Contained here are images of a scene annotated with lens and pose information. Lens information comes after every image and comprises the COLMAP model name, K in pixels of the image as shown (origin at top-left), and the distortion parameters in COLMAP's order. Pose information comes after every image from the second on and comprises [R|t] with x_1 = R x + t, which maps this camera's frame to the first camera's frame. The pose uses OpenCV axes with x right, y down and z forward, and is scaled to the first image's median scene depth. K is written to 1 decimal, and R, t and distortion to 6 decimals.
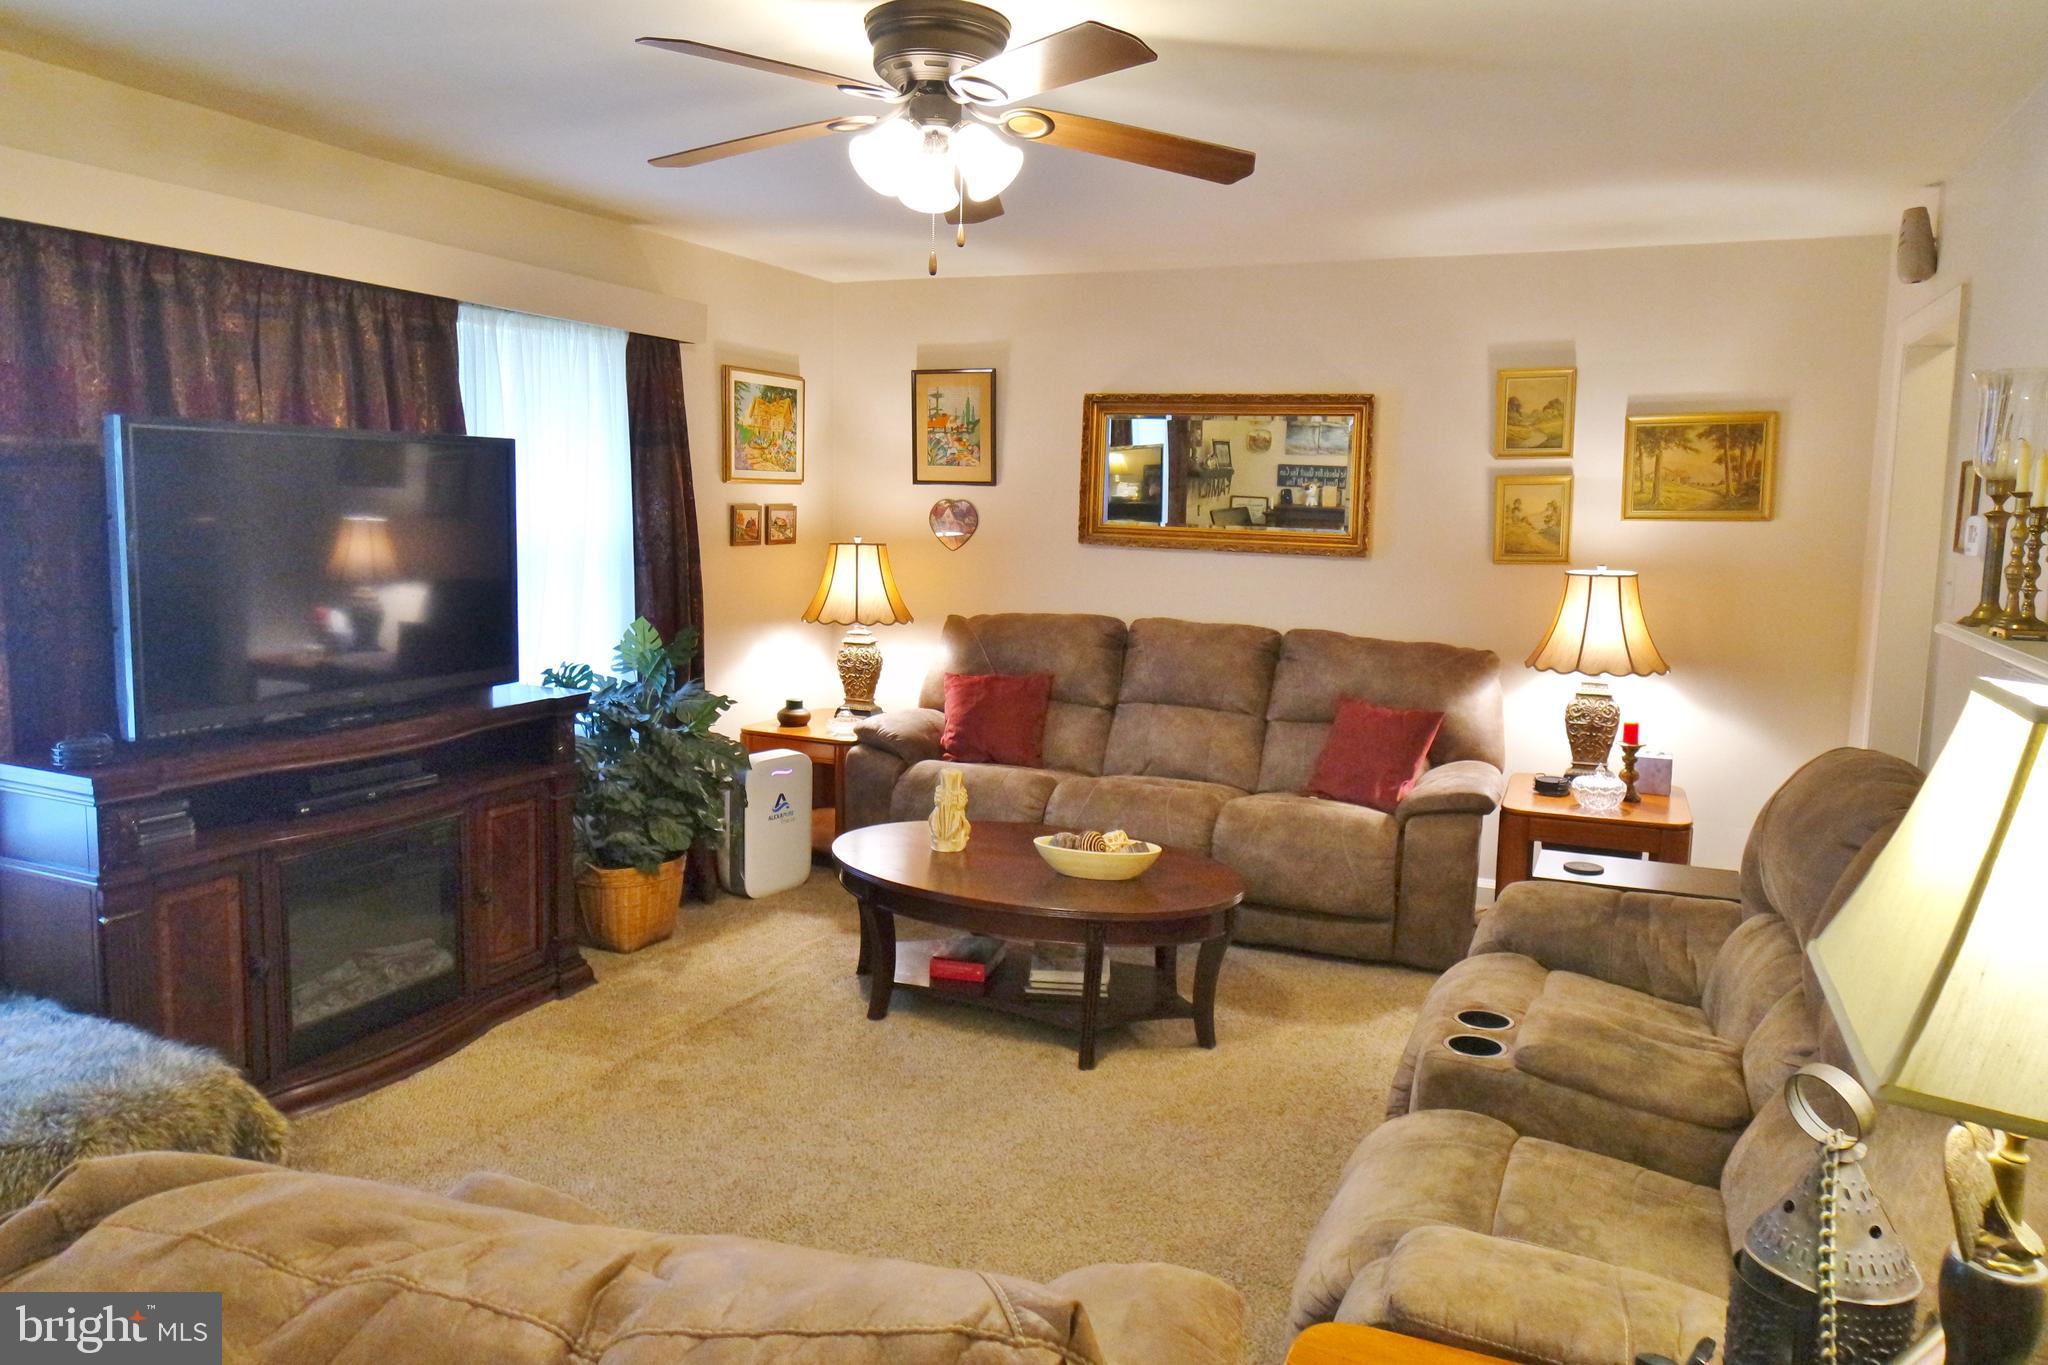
lens RADIAL K [[1407.7, 0, 1021.3], [0, 1407.7, 671.5], [0, 0, 1]] dist [-0.025308, 0.052503]
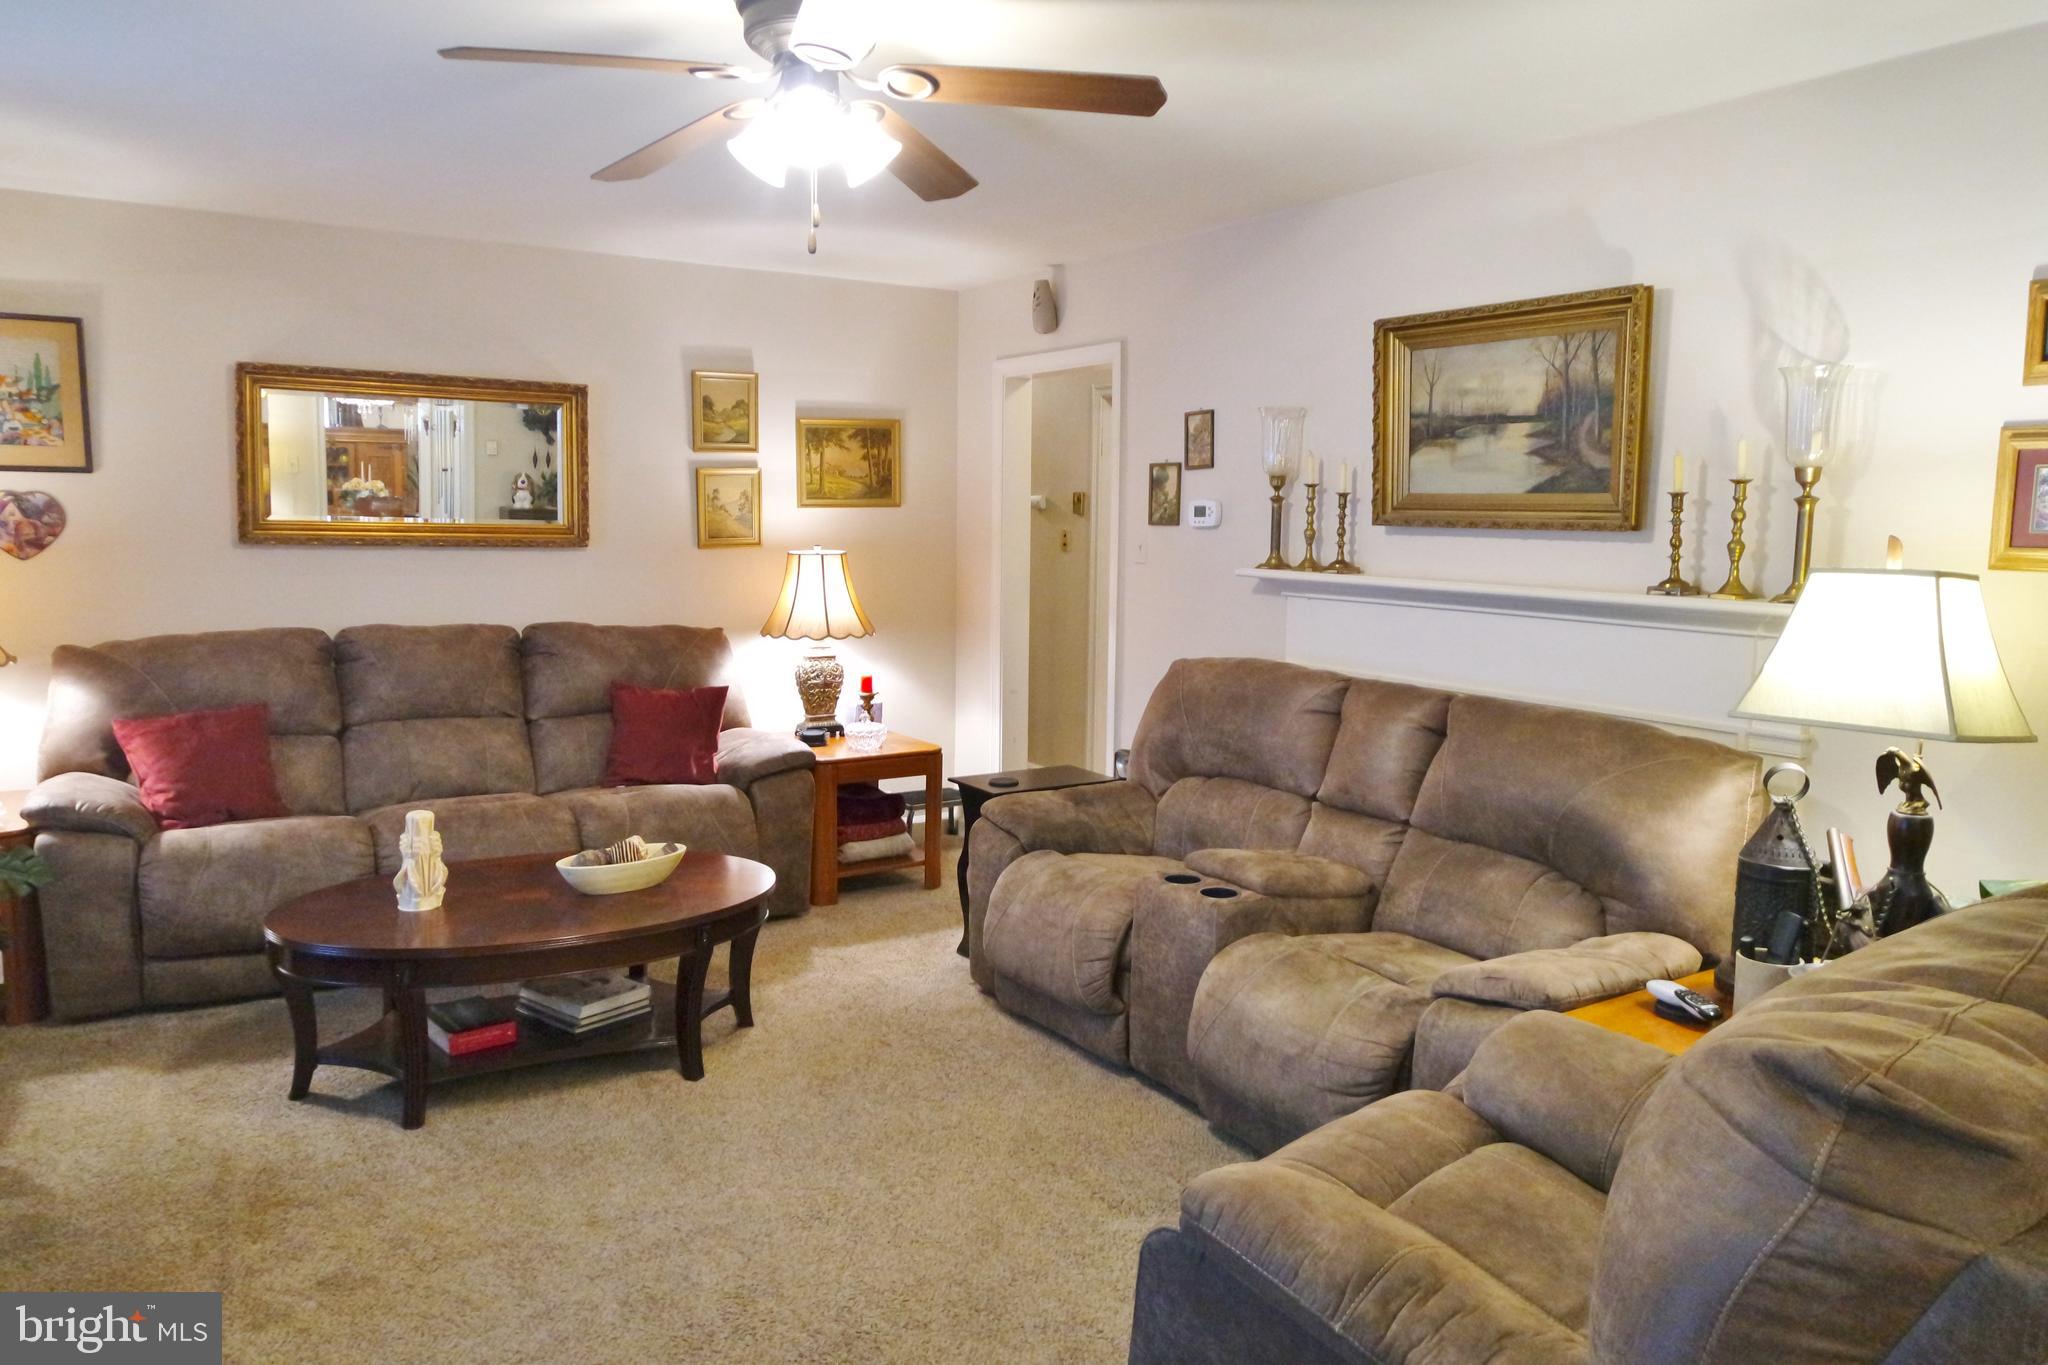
lens RADIAL K [[1392.5, 0, 1024.6], [0, 1392.5, 676.9], [0, 0, 1]] dist [-0.018378, 0.011594]
pose [[0.563270, -0.109539, 0.818980, -0.425215], [0.101105, 0.992863, 0.063258, -0.021546], [-0.820064, 0.047172, 0.570324, 0.189709]]
